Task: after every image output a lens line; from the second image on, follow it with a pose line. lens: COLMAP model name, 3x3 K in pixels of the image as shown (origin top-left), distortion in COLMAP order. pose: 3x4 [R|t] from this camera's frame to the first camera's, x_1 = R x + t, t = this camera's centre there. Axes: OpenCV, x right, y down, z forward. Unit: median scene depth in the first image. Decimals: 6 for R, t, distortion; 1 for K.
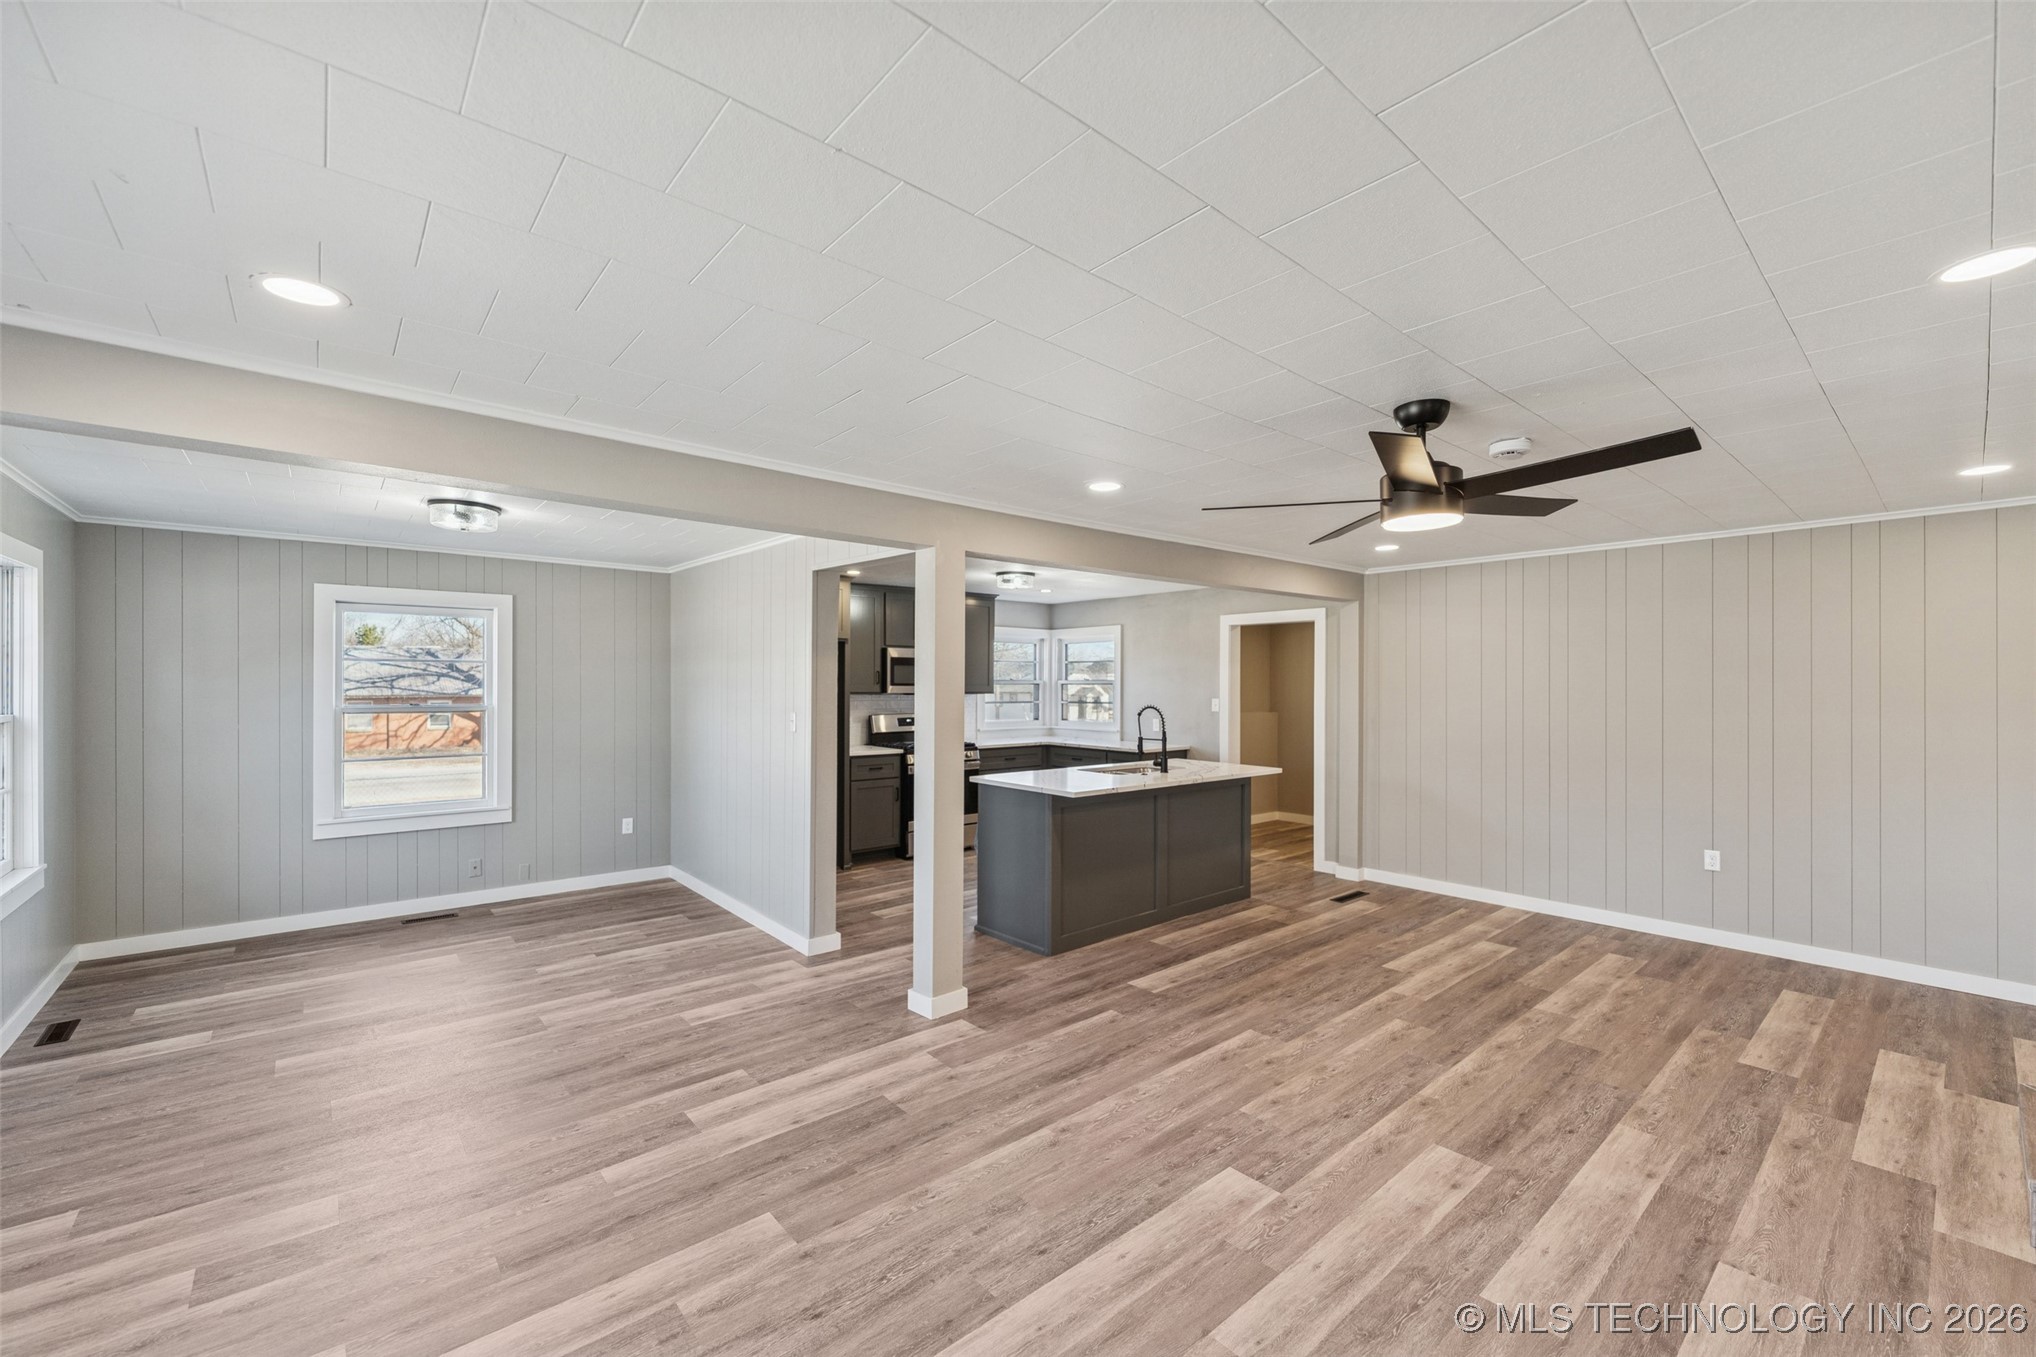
lens RADIAL K [[828.9, 0, 1011.4], [0, 828.9, 681.7], [0, 0, 1]] dist [0.003740, -0.001179]
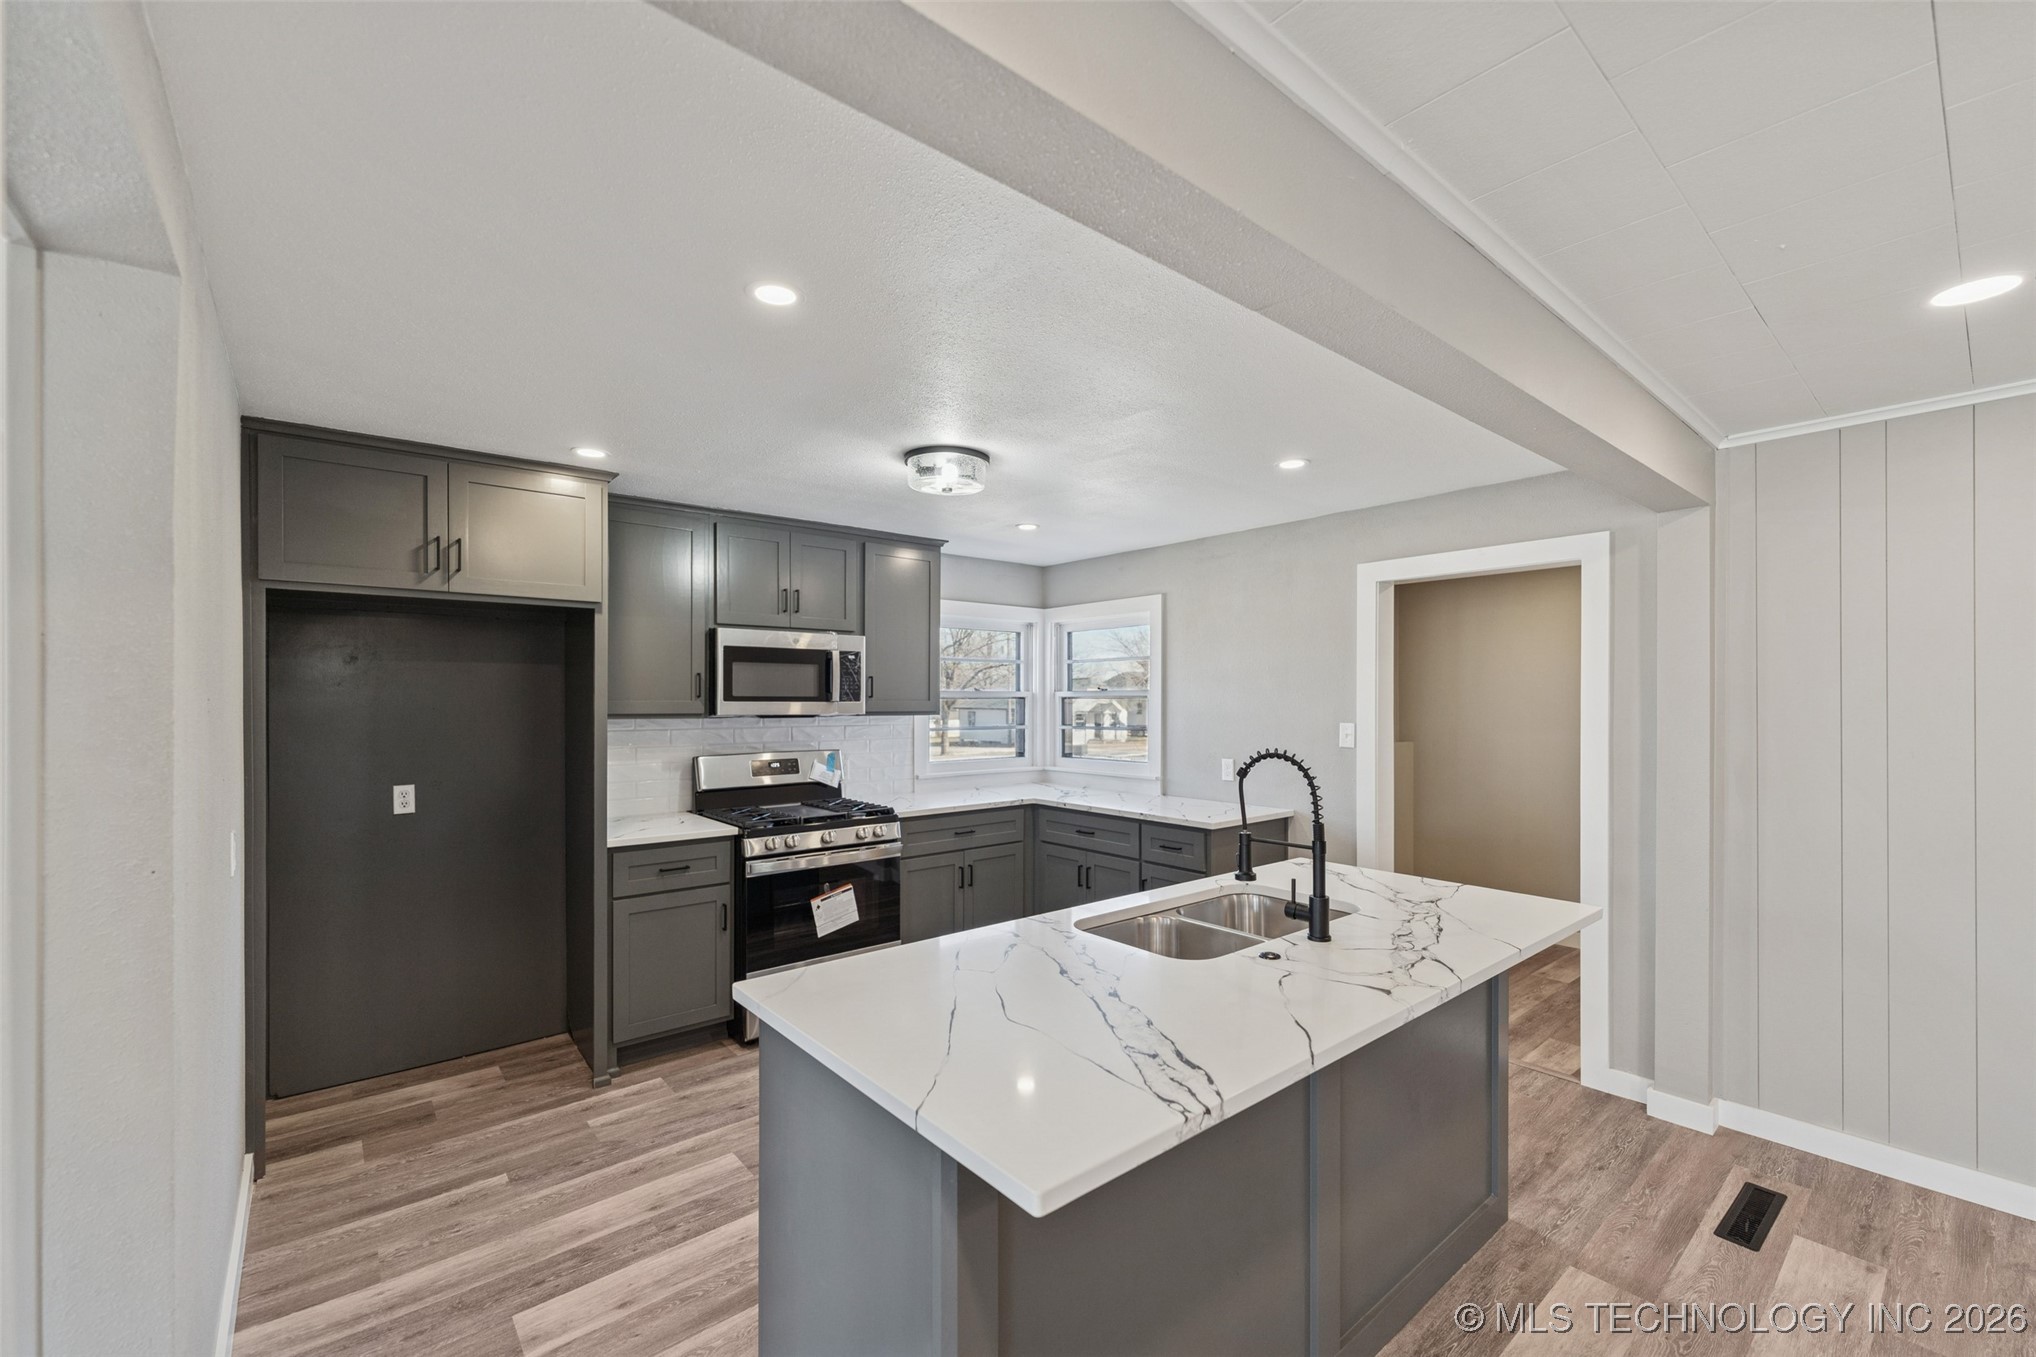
lens RADIAL K [[828.9, 0, 1025.6], [0, 828.9, 706.1], [0, 0, 1]] dist [0.003740, -0.001179]
pose [[0.999981, -0.004757, -0.003886, 0.058004], [0.004798, 0.999932, 0.010633, 0.004366], [0.003835, -0.010651, 0.999936, 0.622417]]
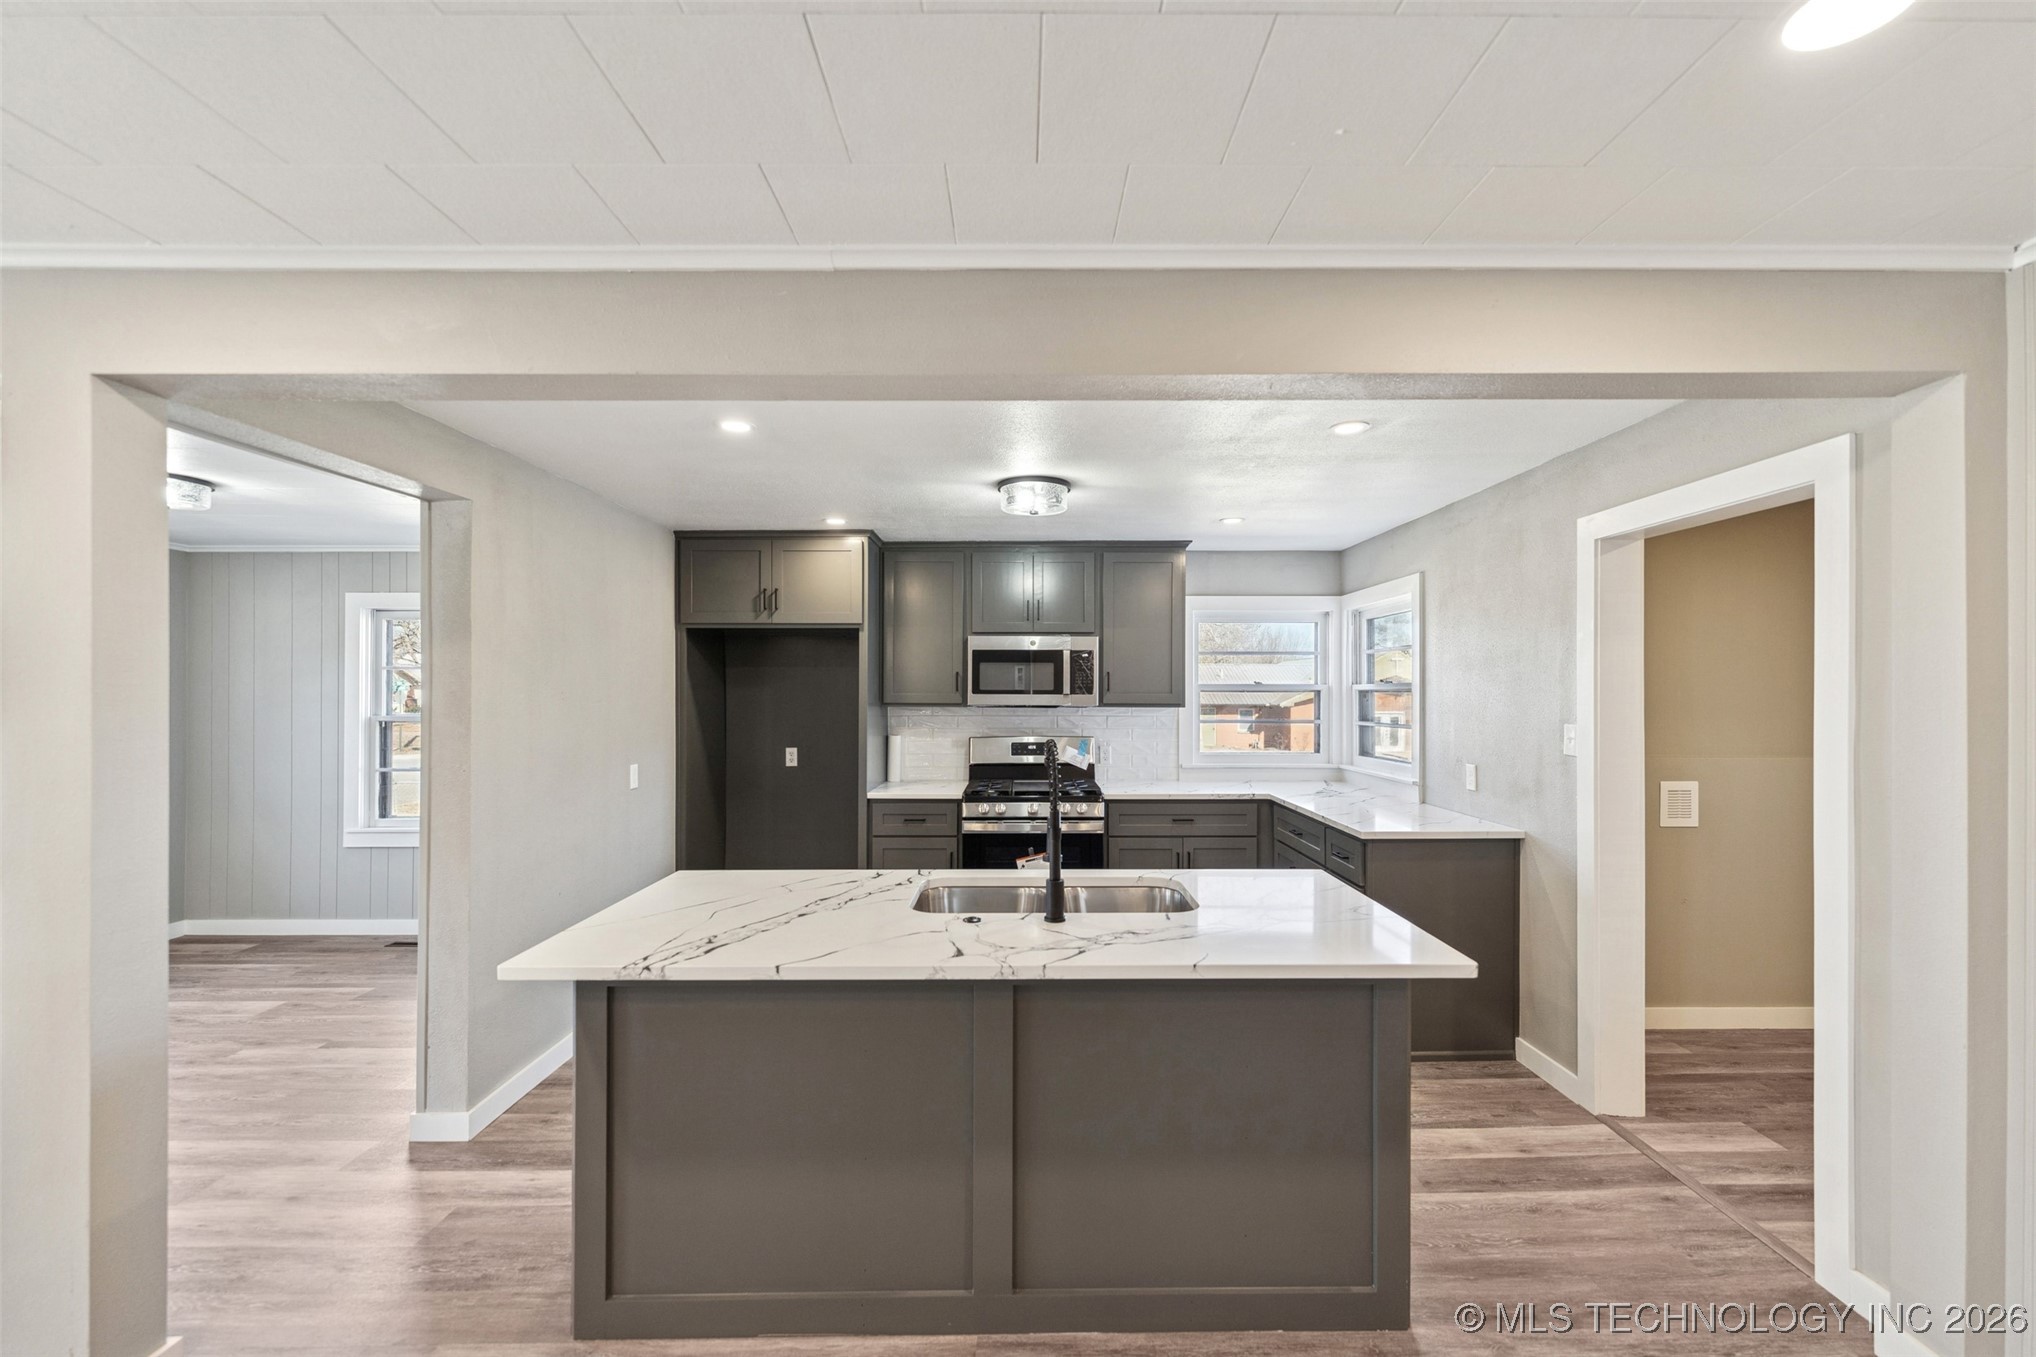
lens RADIAL K [[828.9, 0, 1037.7], [0, 828.9, 707.3], [0, 0, 1]] dist [0.003740, -0.001179]
pose [[0.770379, 0.008139, -0.637535, 0.404141], [0.004383, 0.999827, 0.018060, 0.005049], [0.637572, -0.016707, 0.770210, 0.682285]]
